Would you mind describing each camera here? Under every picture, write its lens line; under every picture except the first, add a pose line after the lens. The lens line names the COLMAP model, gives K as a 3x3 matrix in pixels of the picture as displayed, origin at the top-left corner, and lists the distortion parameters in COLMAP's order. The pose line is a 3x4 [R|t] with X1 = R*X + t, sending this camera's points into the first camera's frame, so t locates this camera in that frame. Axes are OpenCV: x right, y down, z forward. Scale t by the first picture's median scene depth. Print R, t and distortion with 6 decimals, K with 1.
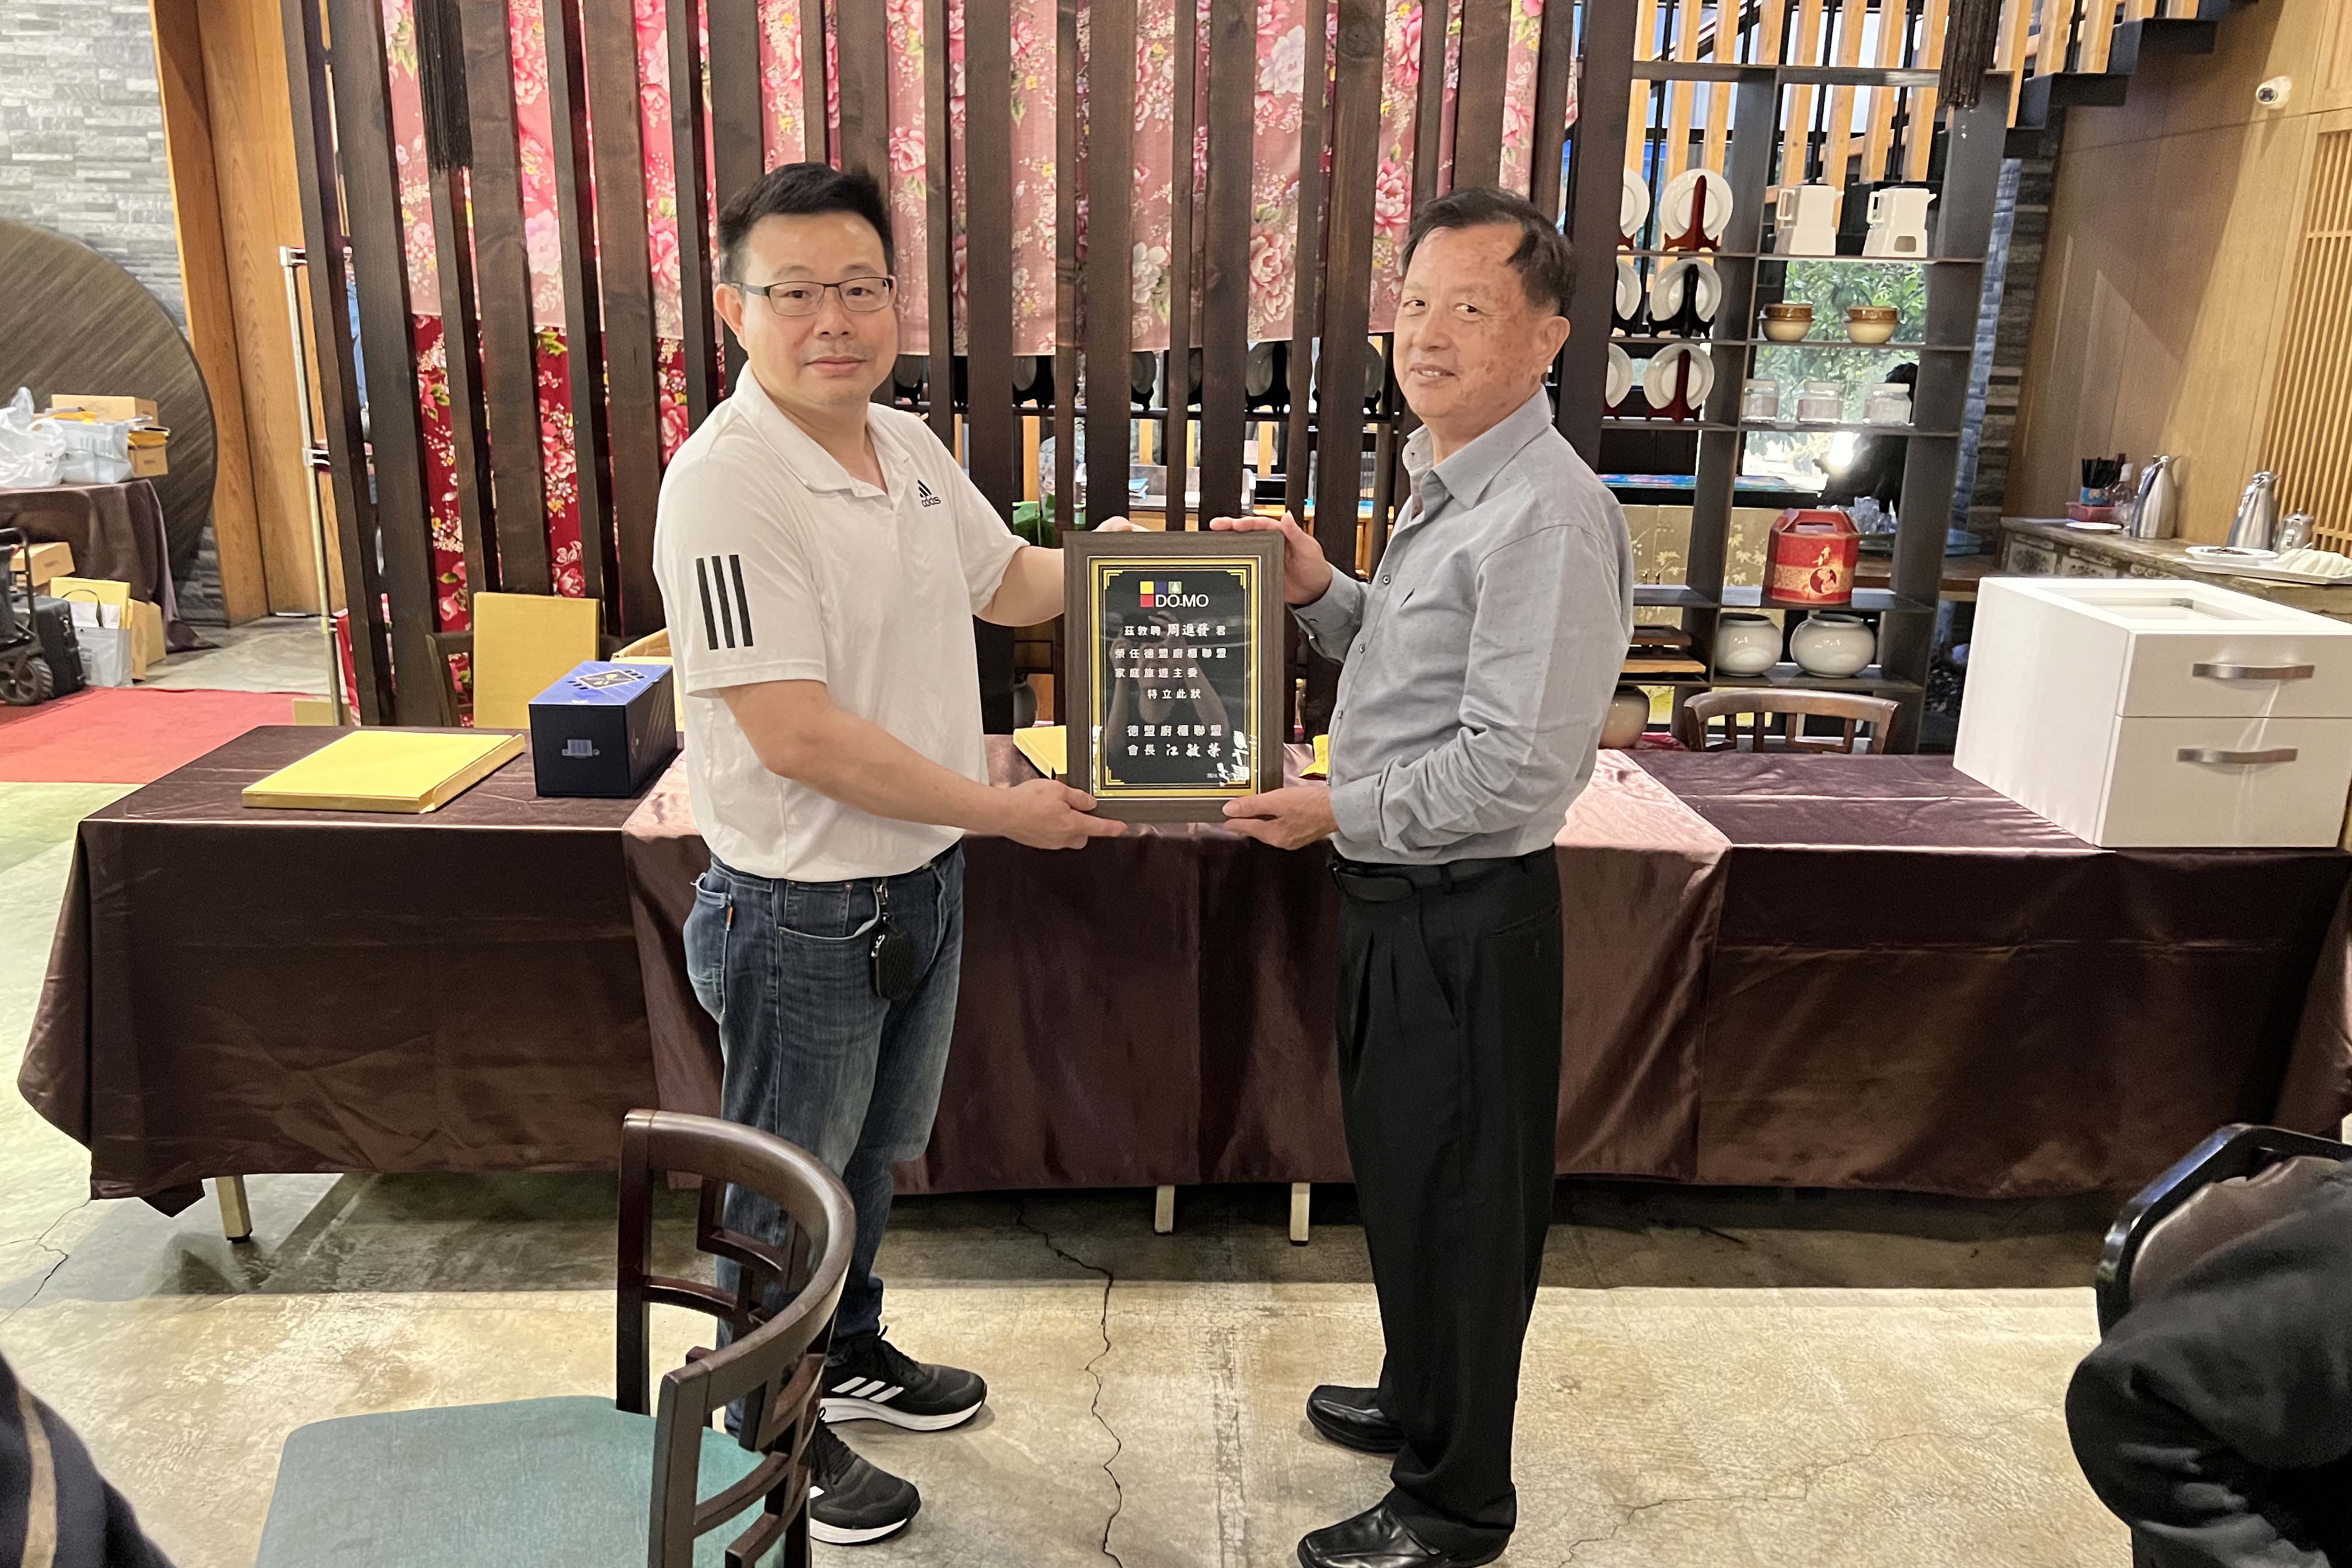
lens RADIAL K [[1730.6, 0, 1192.2], [0, 1730.6, 790.7], [0, 0, 1]] dist [0.052319, -0.060285]
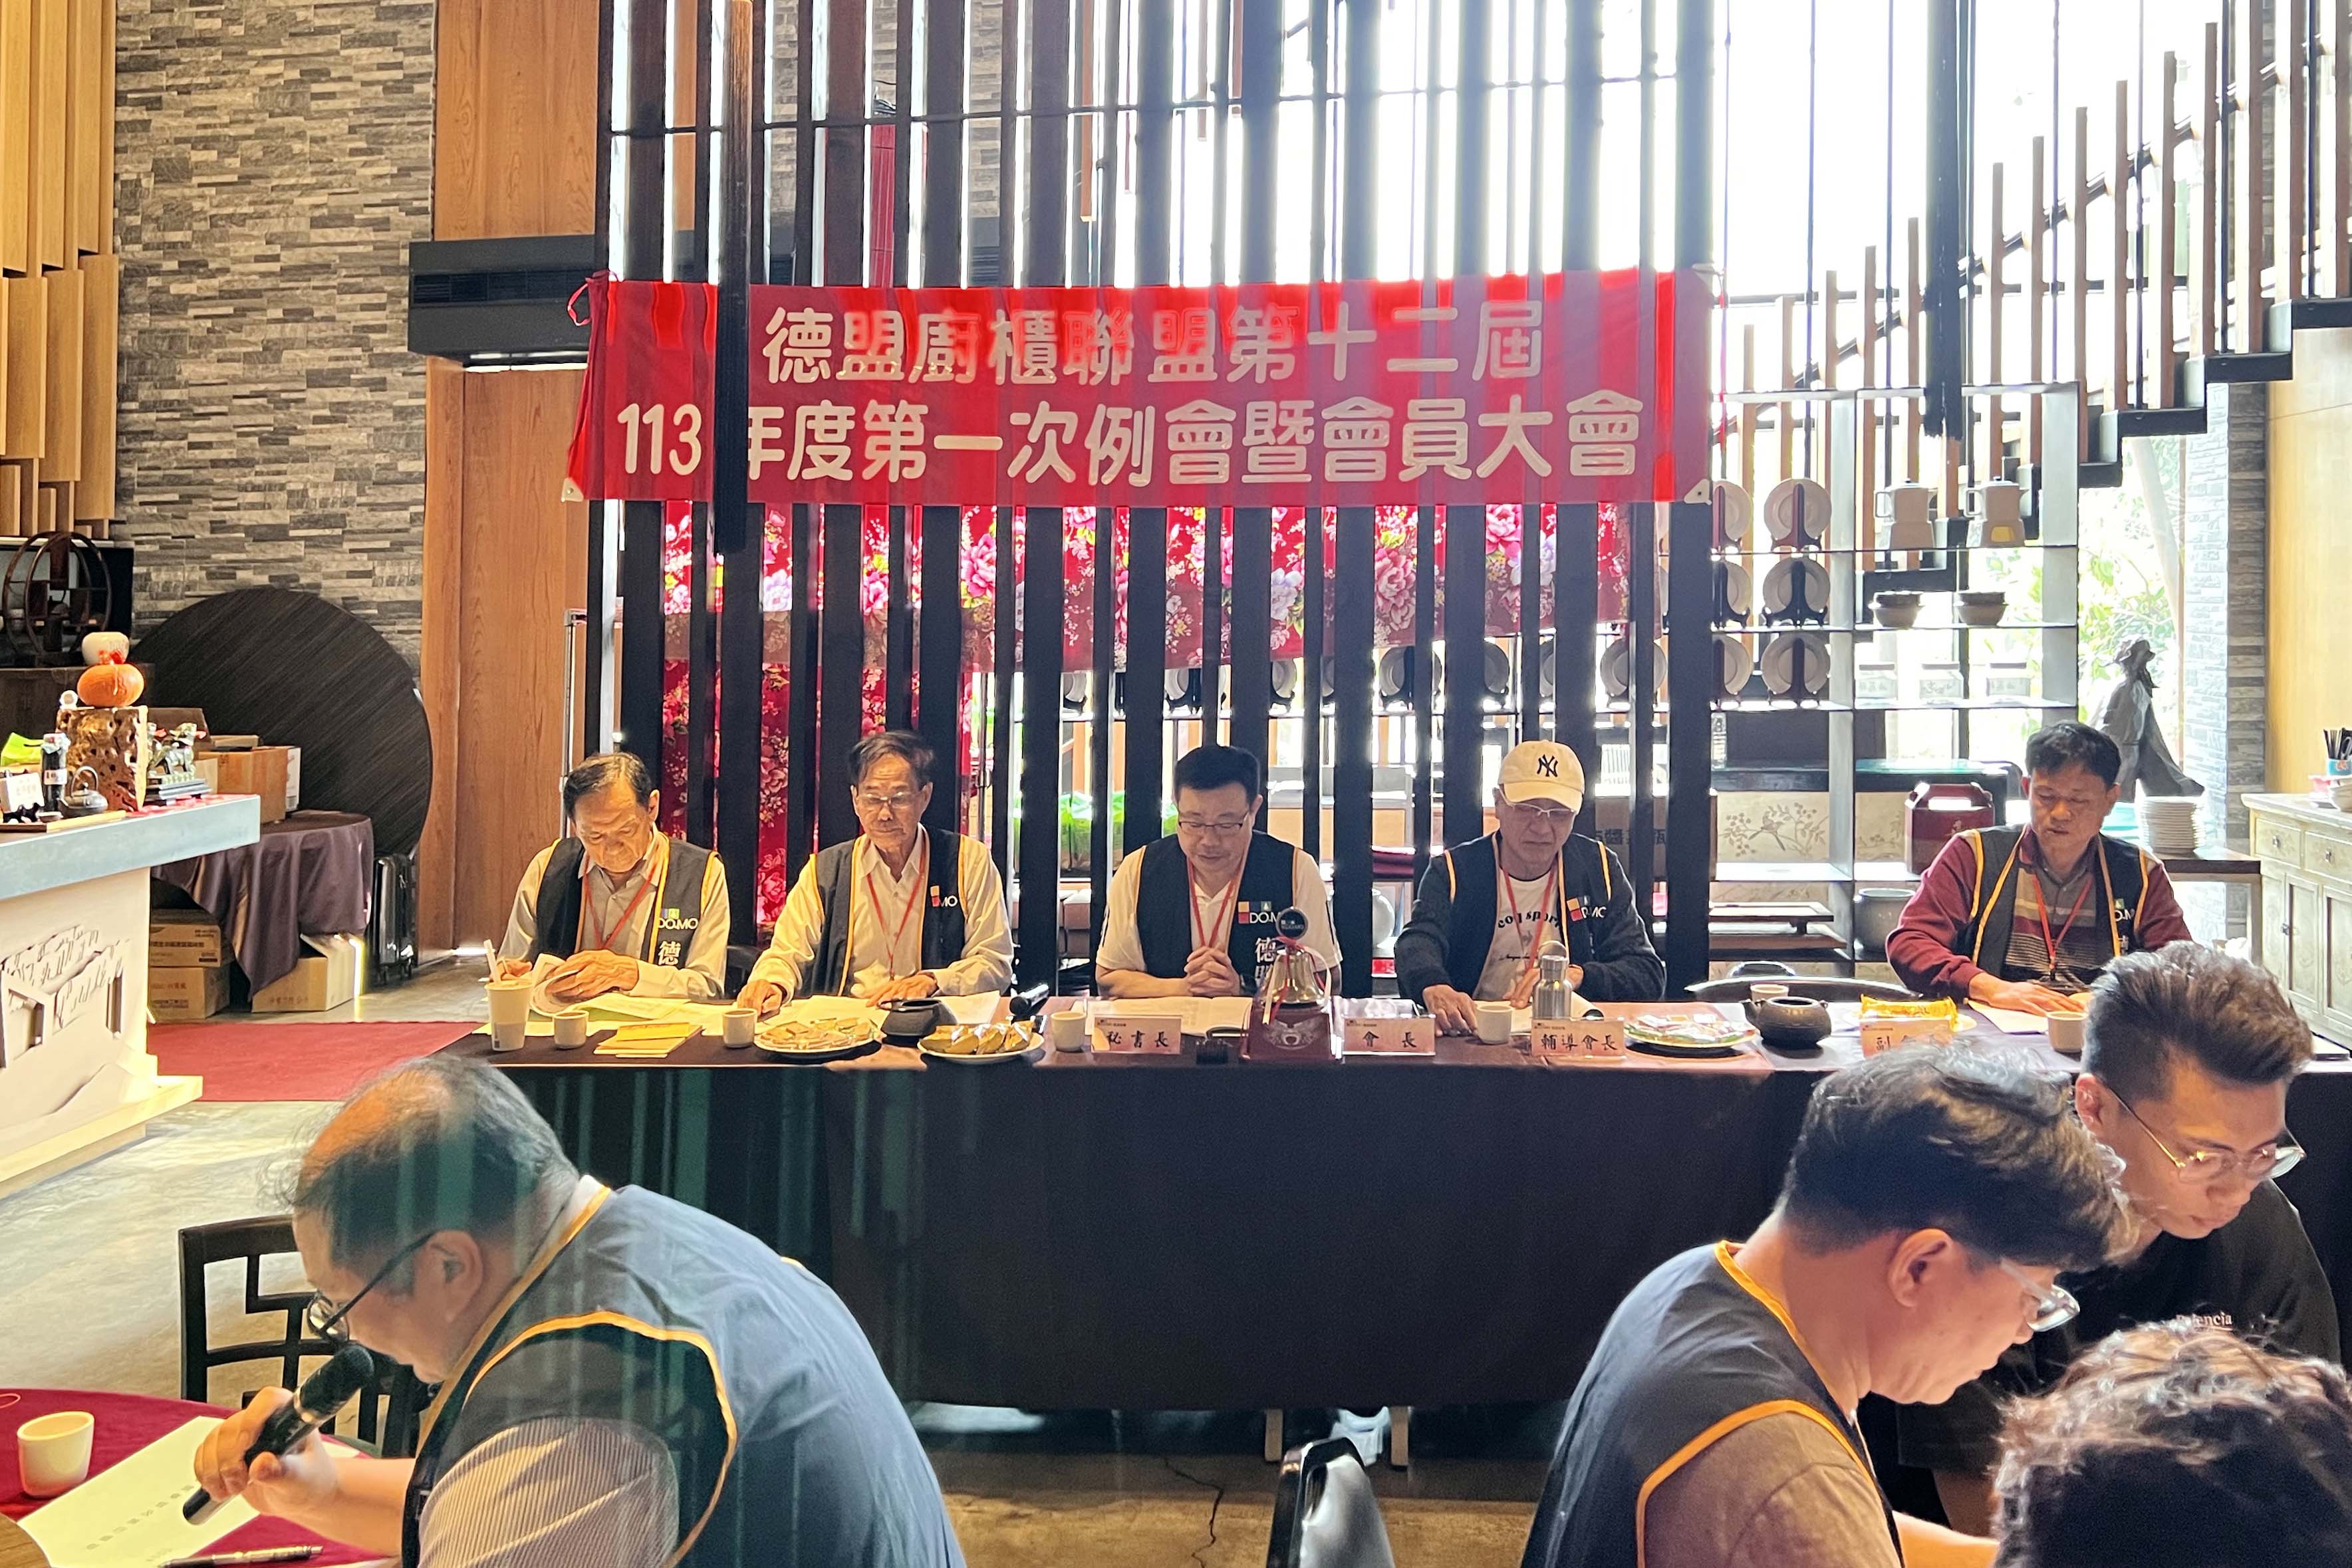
lens RADIAL K [[2146.4, 0, 1201.6], [0, 2146.4, 411.6], [0, 0, 1]] dist [-0.023264, -0.001463]
pose [[0.991440, -0.058168, -0.116888, 0.081559], [0.012705, 0.934006, -0.357032, 0.082977], [0.129942, 0.352490, 0.926750, -0.319095]]
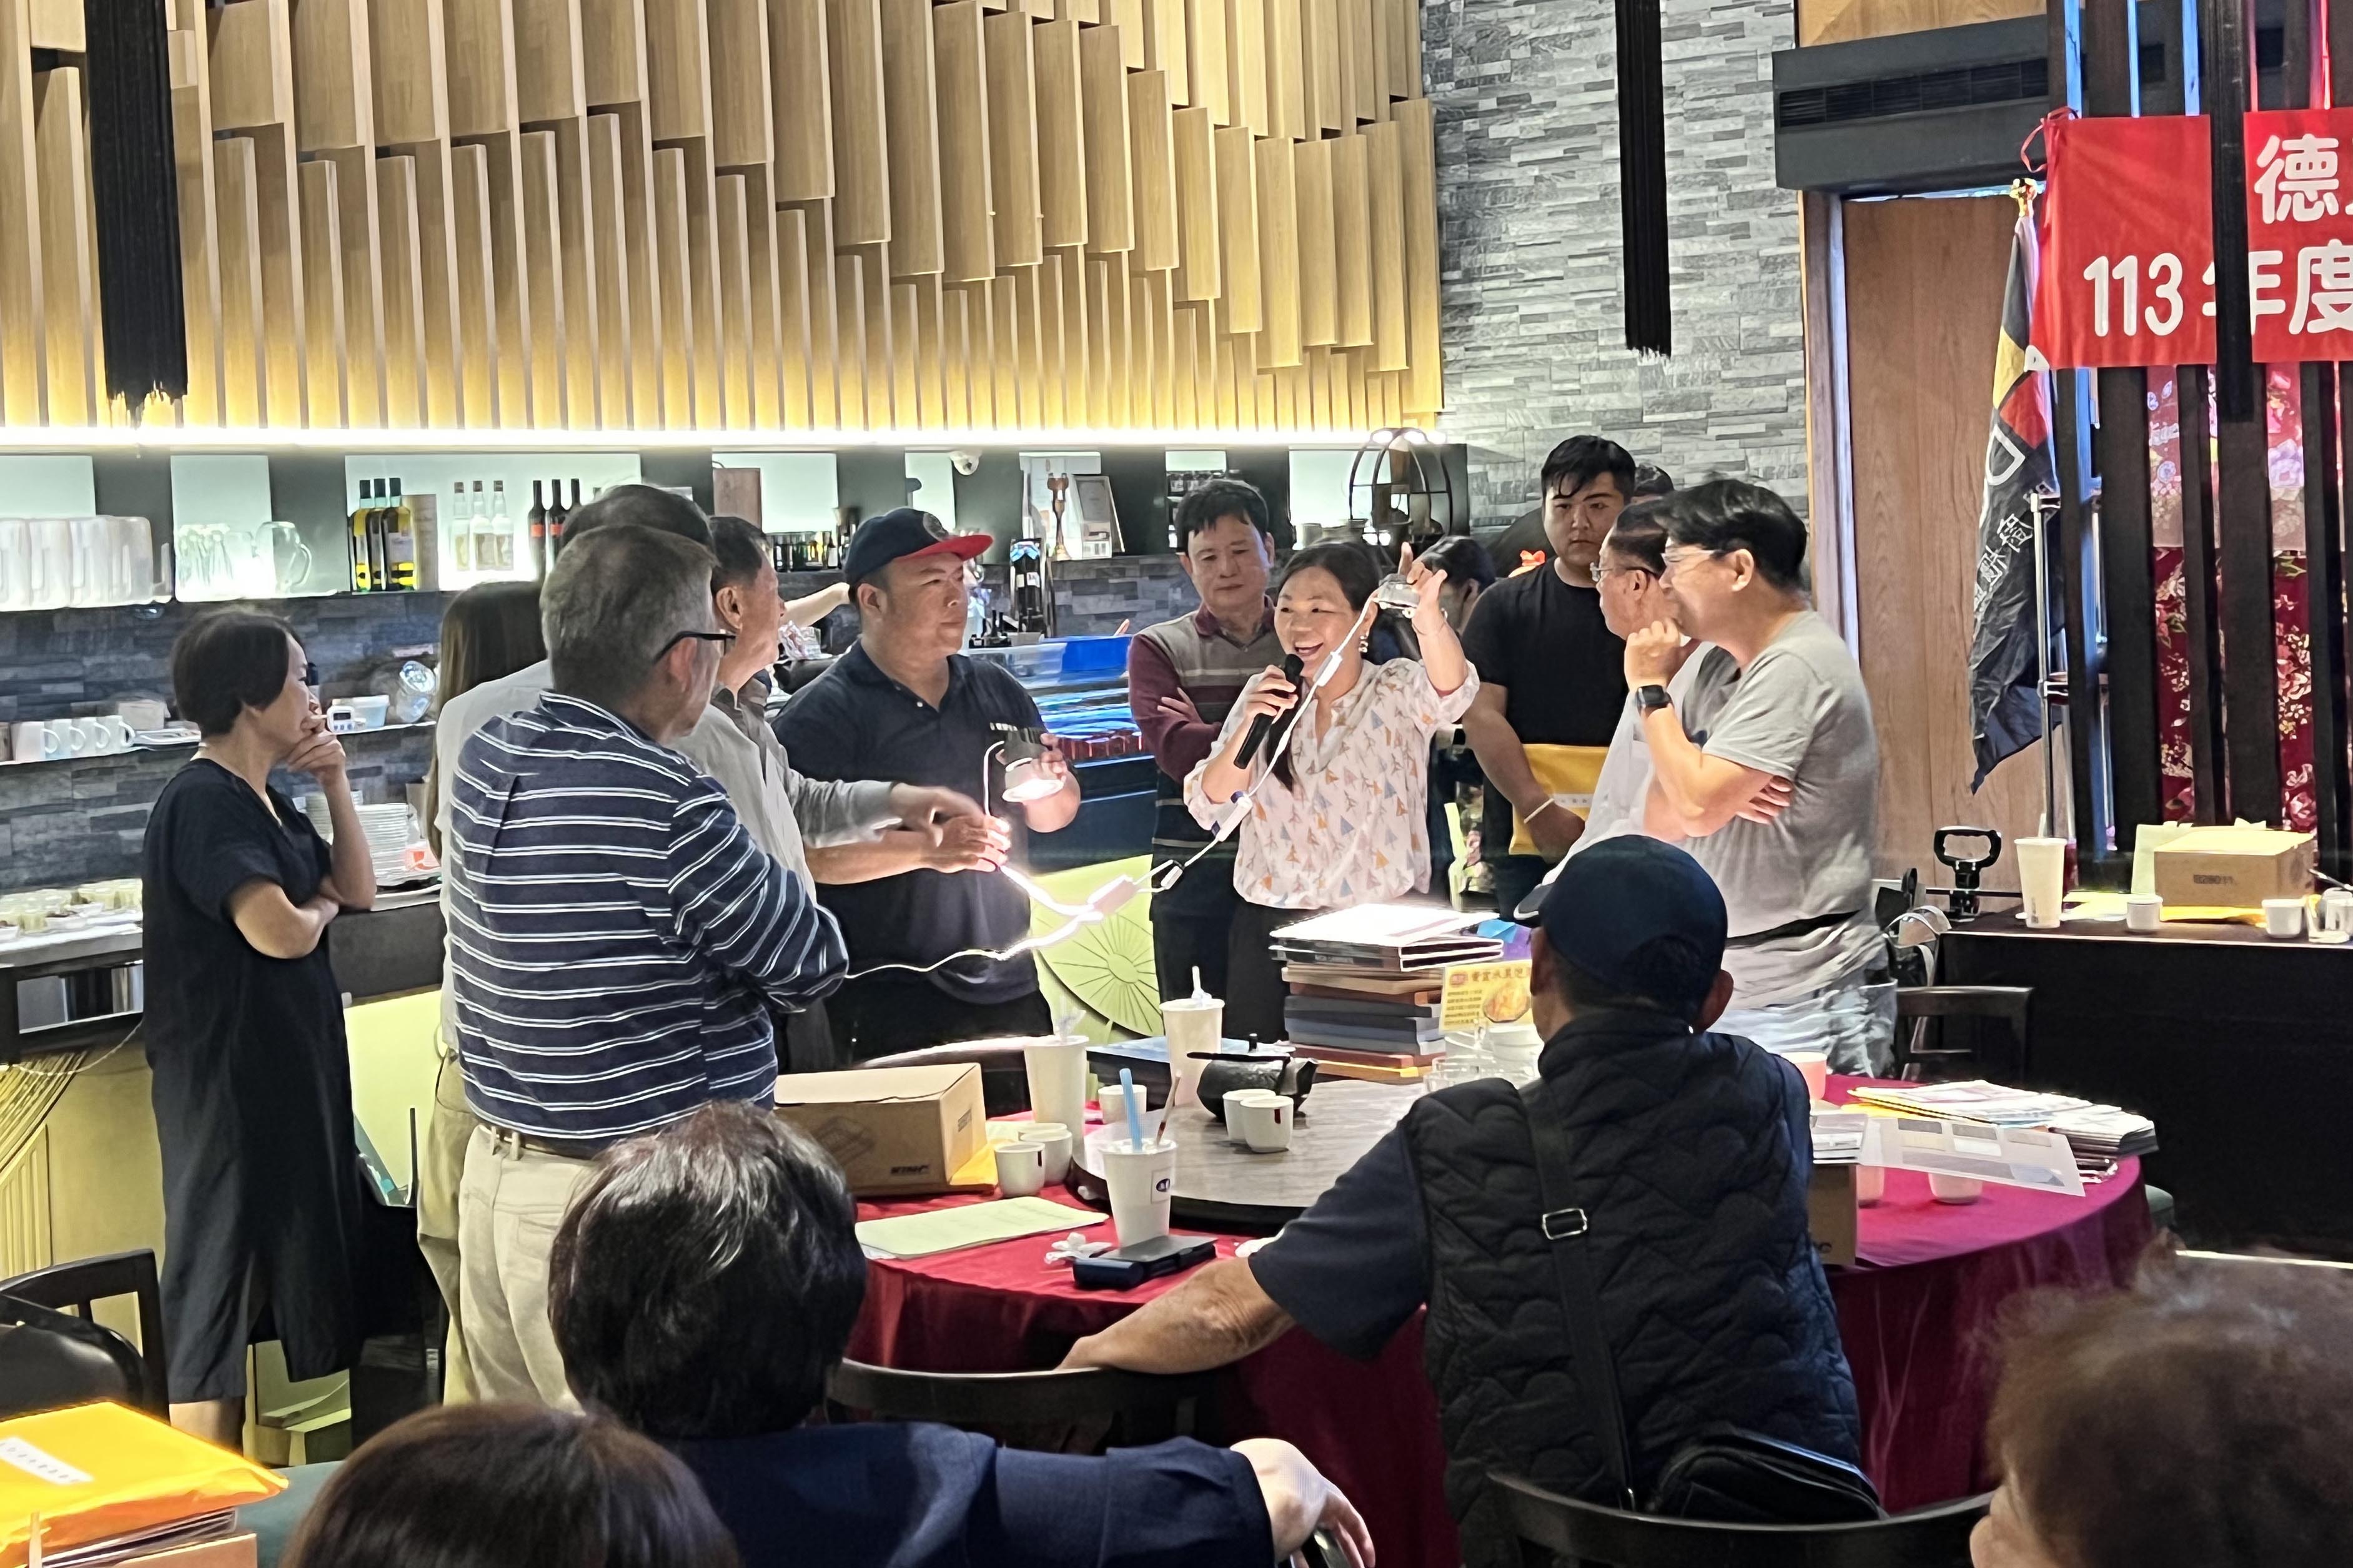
lens RADIAL K [[3360.6, 0, 1096.9], [0, 3360.6, 599.0], [0, 0, 1]] dist [0.200943, -0.634308]
pose [[0.801039, -0.053406, -0.596226, 0.233704], [-0.100234, 0.969984, -0.221551, 0.246319], [0.590161, 0.237233, 0.771641, -0.848787]]
